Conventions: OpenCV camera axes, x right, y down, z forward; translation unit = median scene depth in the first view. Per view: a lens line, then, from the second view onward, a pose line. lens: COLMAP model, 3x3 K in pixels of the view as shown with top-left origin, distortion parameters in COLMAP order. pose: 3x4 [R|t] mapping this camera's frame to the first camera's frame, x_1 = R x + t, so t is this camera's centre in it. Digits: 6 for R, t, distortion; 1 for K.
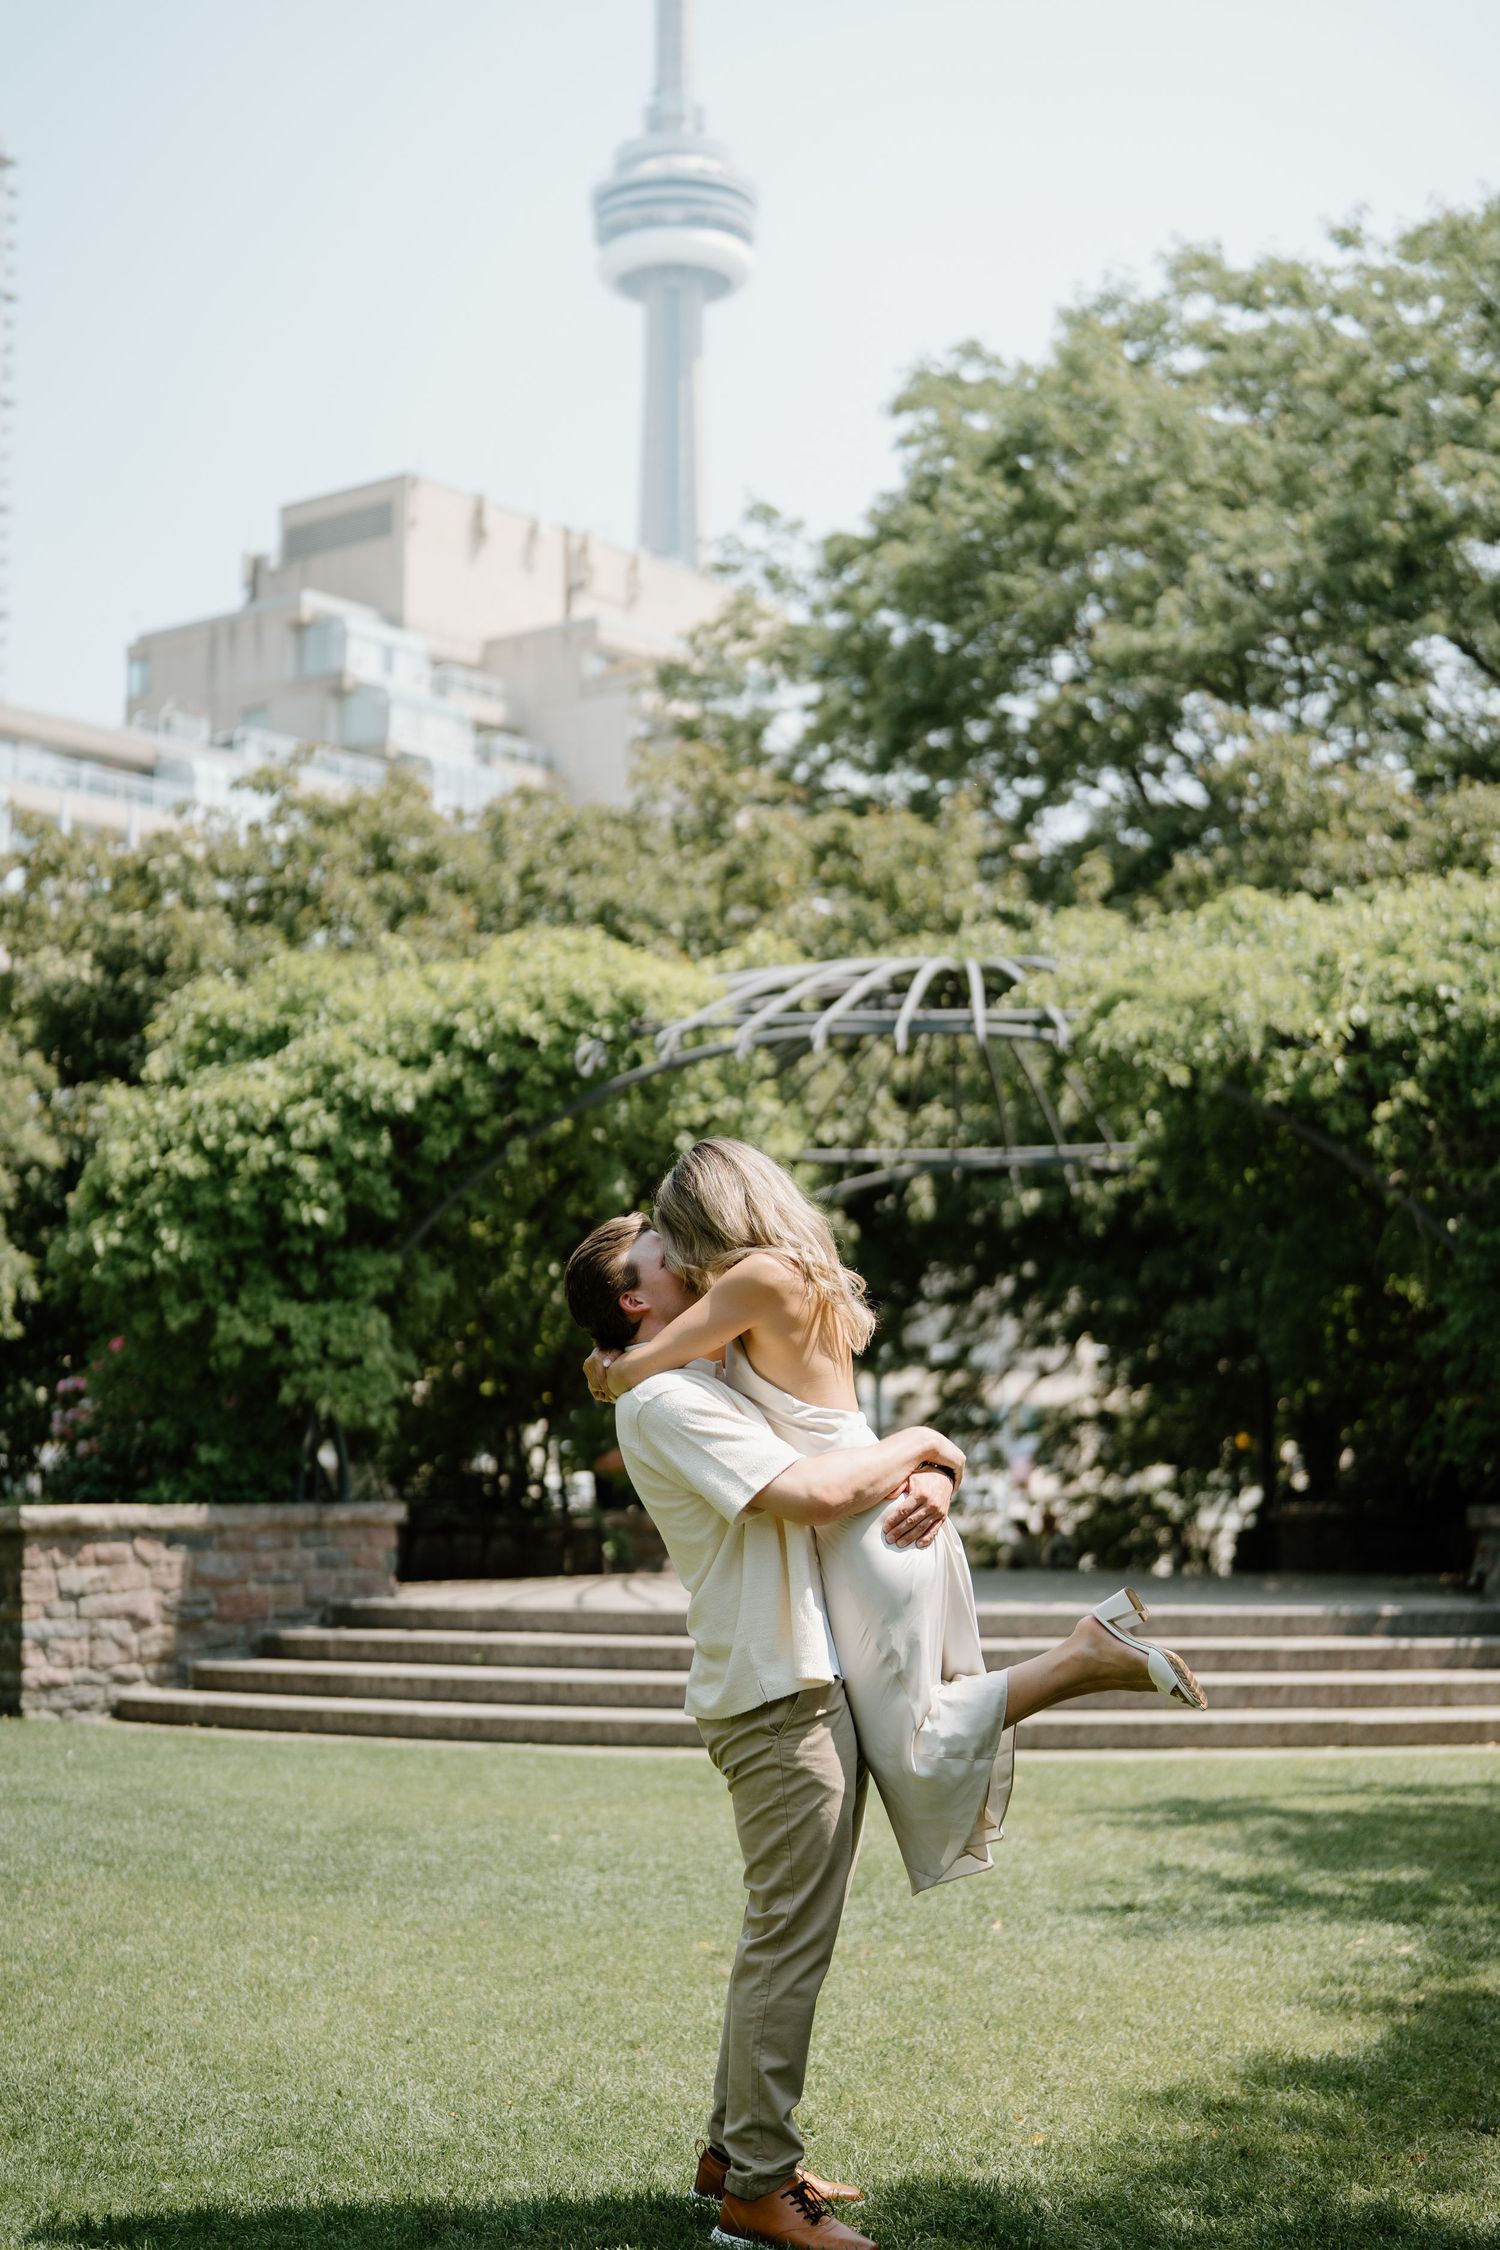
lens RADIAL K [[3288.2, 0, 744.1], [0, 3288.2, 1120.0], [0, 0, 1]] dist [-0.003690, 0.038037]
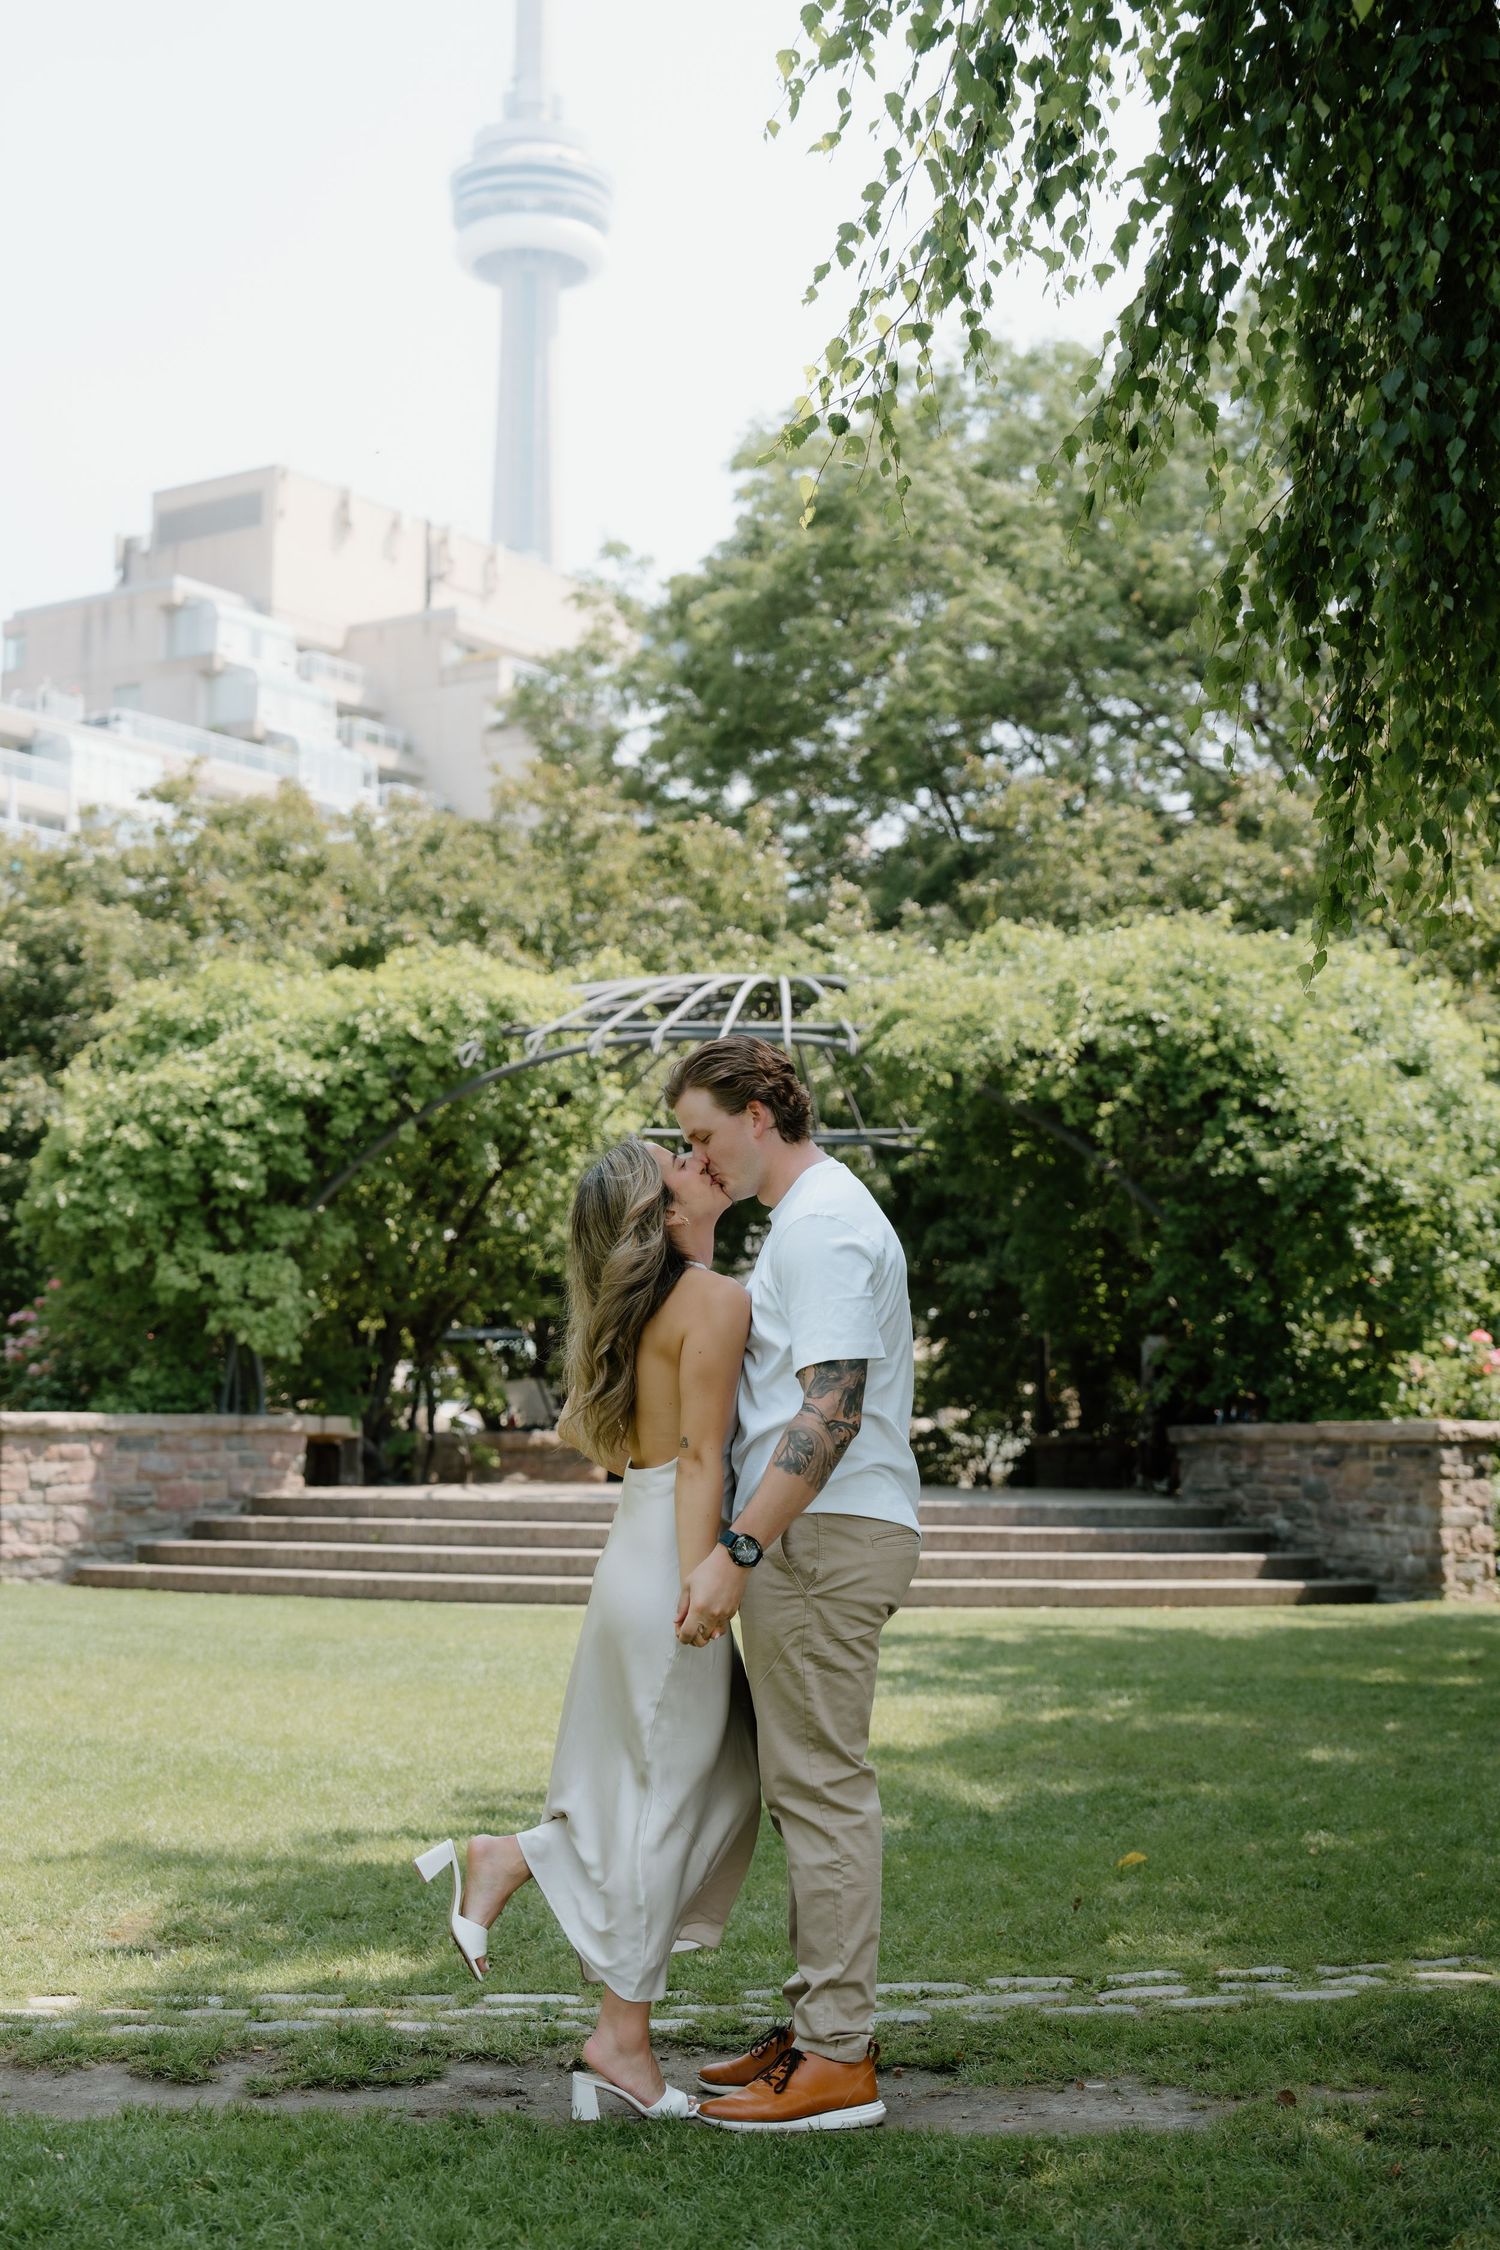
lens RADIAL K [[3193.8, 0, 790.0], [0, 3193.8, 1132.6], [0, 0, 1]] dist [0.023080, 0.015414]
pose [[0.997766, 0.017192, 0.064558, -0.003729], [-0.018192, 0.999723, 0.014933, -0.008696], [-0.064284, -0.016074, 0.997802, -0.179888]]
